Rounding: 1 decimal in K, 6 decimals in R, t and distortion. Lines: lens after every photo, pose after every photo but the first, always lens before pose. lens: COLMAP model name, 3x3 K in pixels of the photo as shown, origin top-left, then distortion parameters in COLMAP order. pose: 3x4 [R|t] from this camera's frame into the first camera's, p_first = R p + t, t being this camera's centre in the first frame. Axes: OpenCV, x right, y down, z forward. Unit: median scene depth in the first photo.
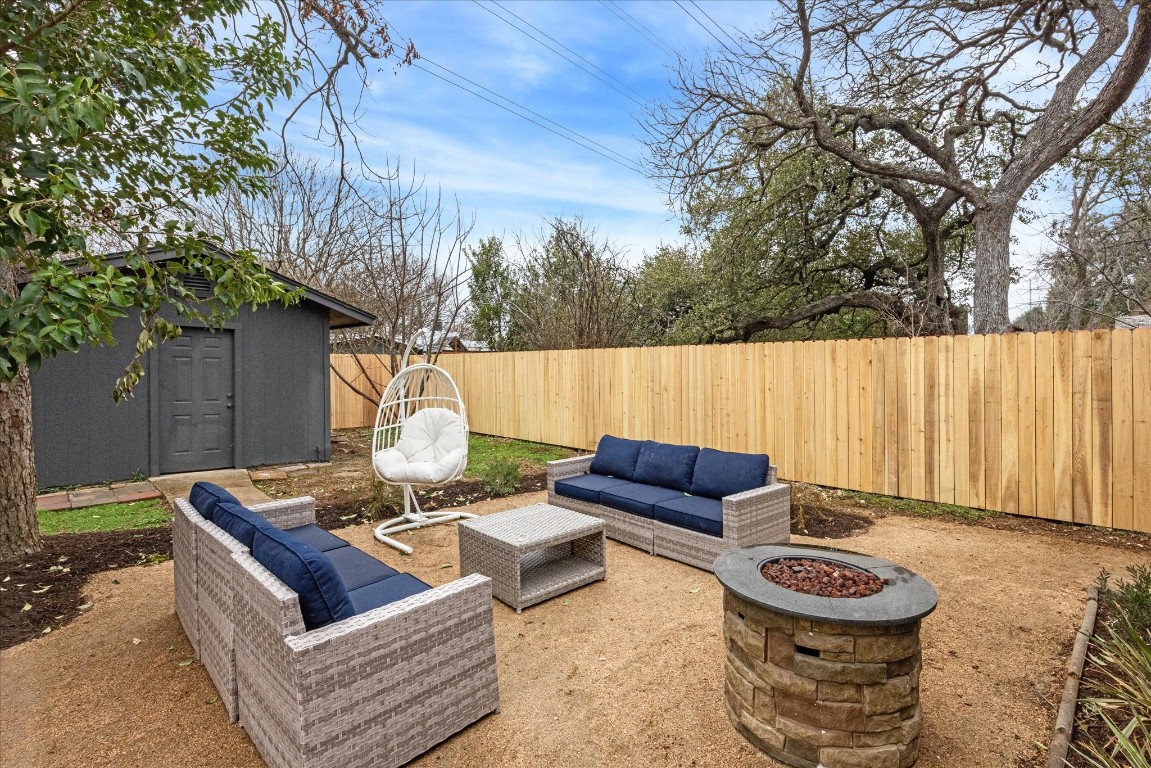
lens RADIAL K [[590.3, 0, 567.9], [0, 590.3, 383.3], [0, 0, 1]] dist [-0.001371, 0.000344]
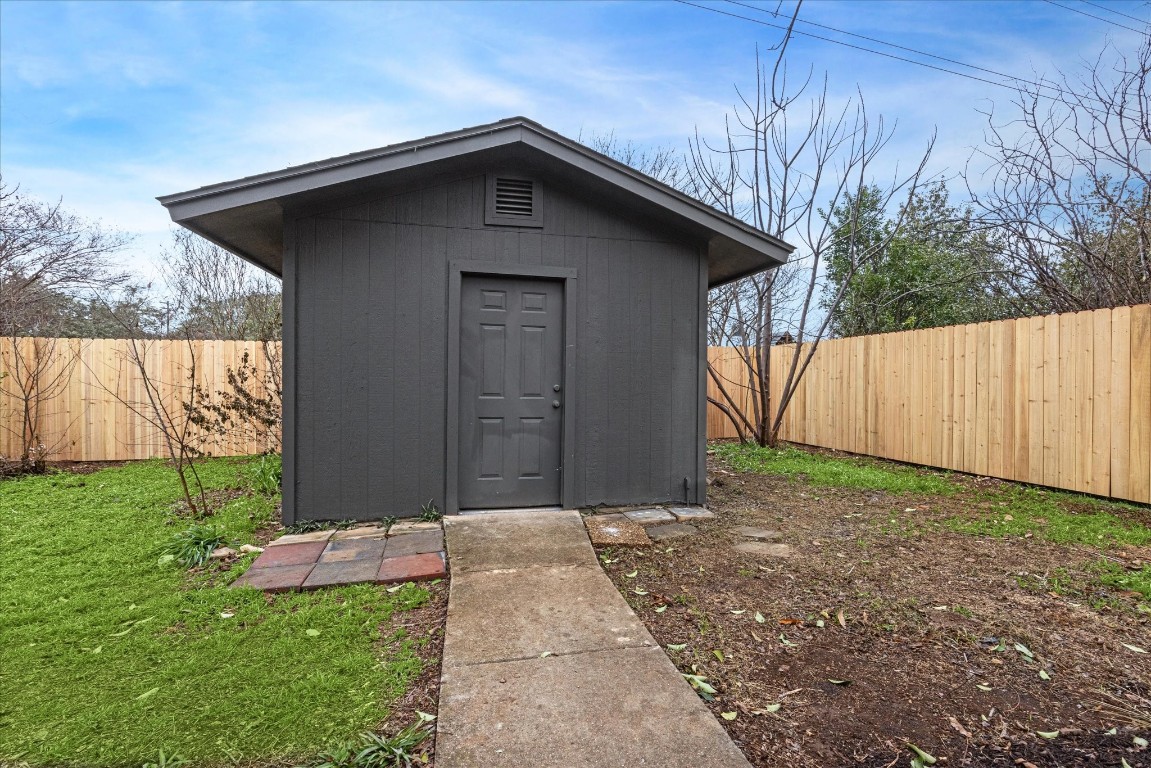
lens RADIAL K [[451.7, 0, 573.0], [0, 451.7, 388.5], [0, 0, 1]] dist [-0.002224, -0.000074]
pose [[0.897424, 0.006554, -0.441120, -0.352744], [-0.014778, 0.999775, -0.015210, 0.028247], [0.440922, 0.020169, 0.897319, 0.589390]]
